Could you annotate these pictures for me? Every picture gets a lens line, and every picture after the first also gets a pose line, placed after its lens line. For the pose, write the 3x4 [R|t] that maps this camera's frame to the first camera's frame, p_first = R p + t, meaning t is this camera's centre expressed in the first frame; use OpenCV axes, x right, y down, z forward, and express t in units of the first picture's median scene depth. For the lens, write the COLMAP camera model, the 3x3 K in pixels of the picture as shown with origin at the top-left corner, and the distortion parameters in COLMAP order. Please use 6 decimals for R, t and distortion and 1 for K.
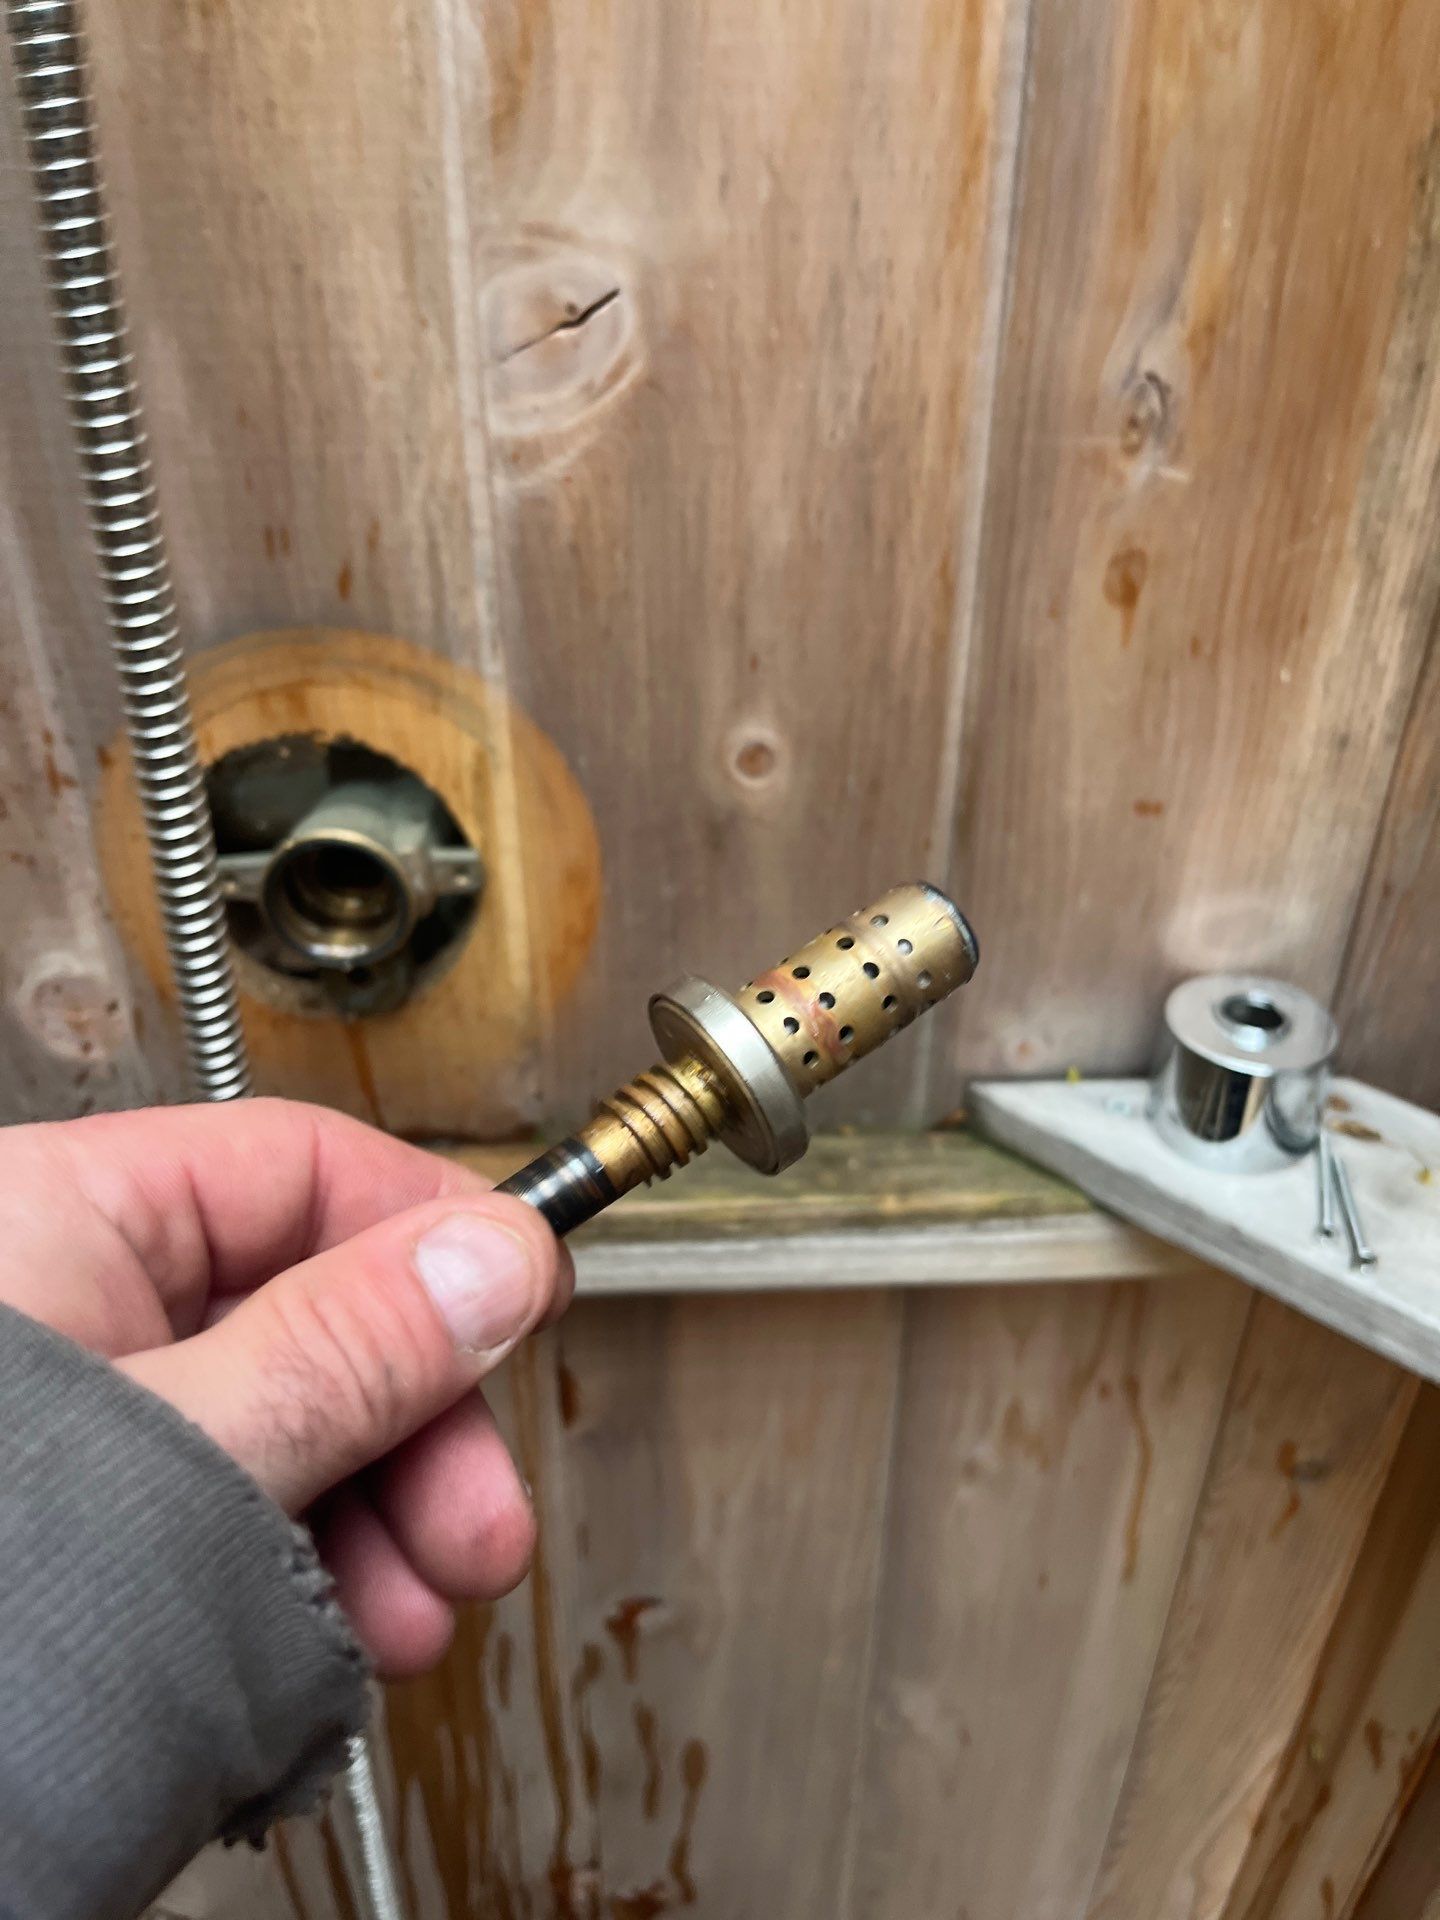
lens RADIAL K [[1542.3, 0, 726.2], [0, 1542.3, 959.3], [0, 0, 1]] dist [0.103936, -0.203823]
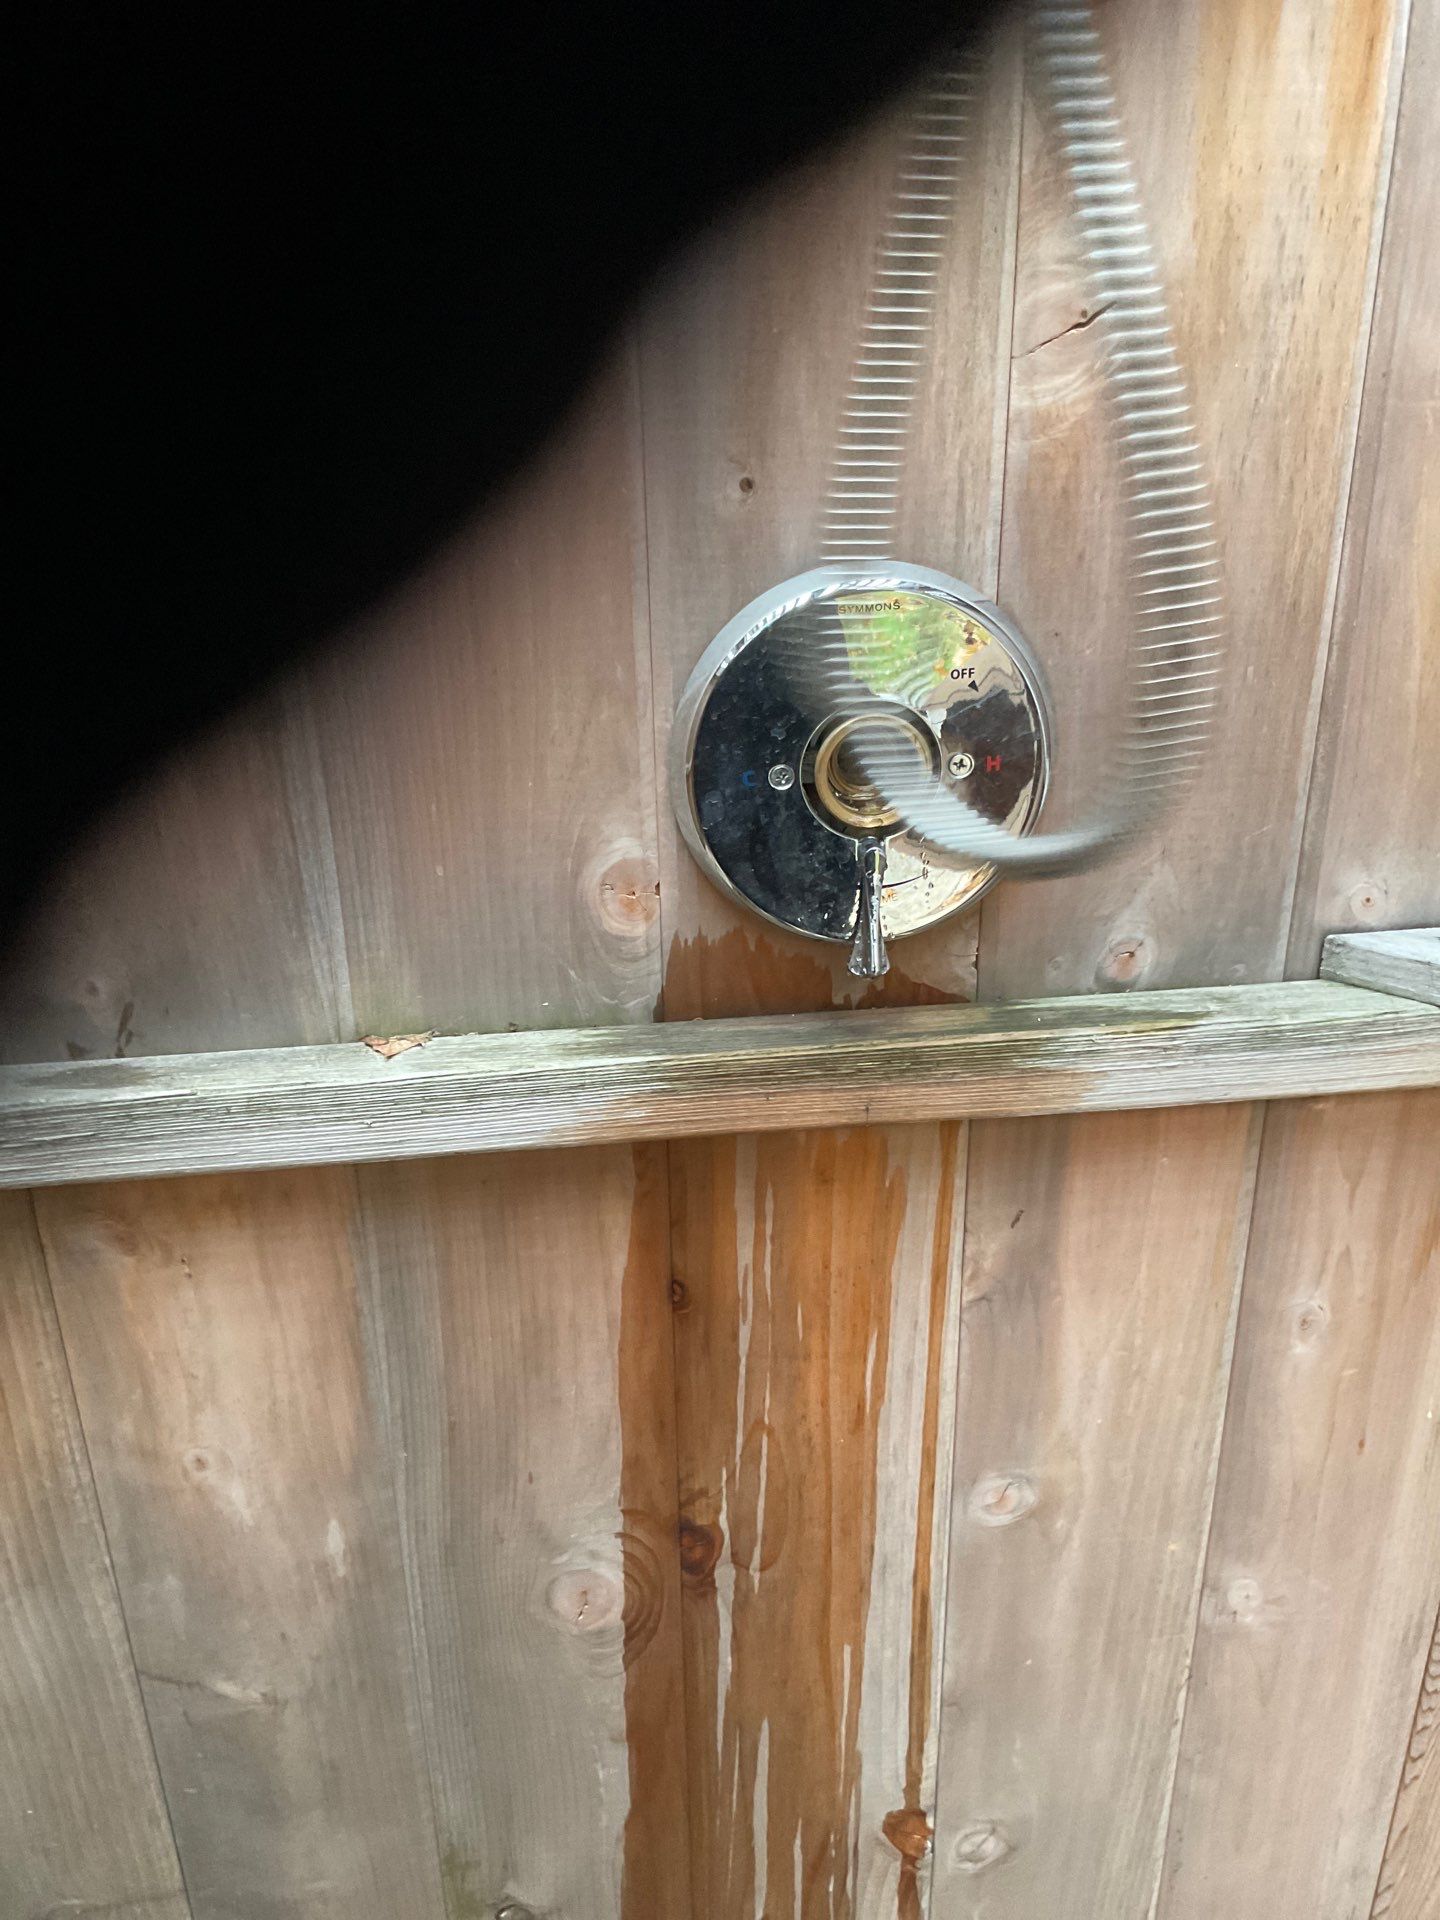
lens RADIAL K [[1542.3, 0, 726.2], [0, 1542.3, 959.3], [0, 0, 1]] dist [0.103936, -0.203823]
pose [[0.997577, -0.042840, 0.054811, -0.467691], [0.052087, 0.982234, -0.180288, 0.356942], [-0.046113, 0.182706, 0.982086, -0.247692]]
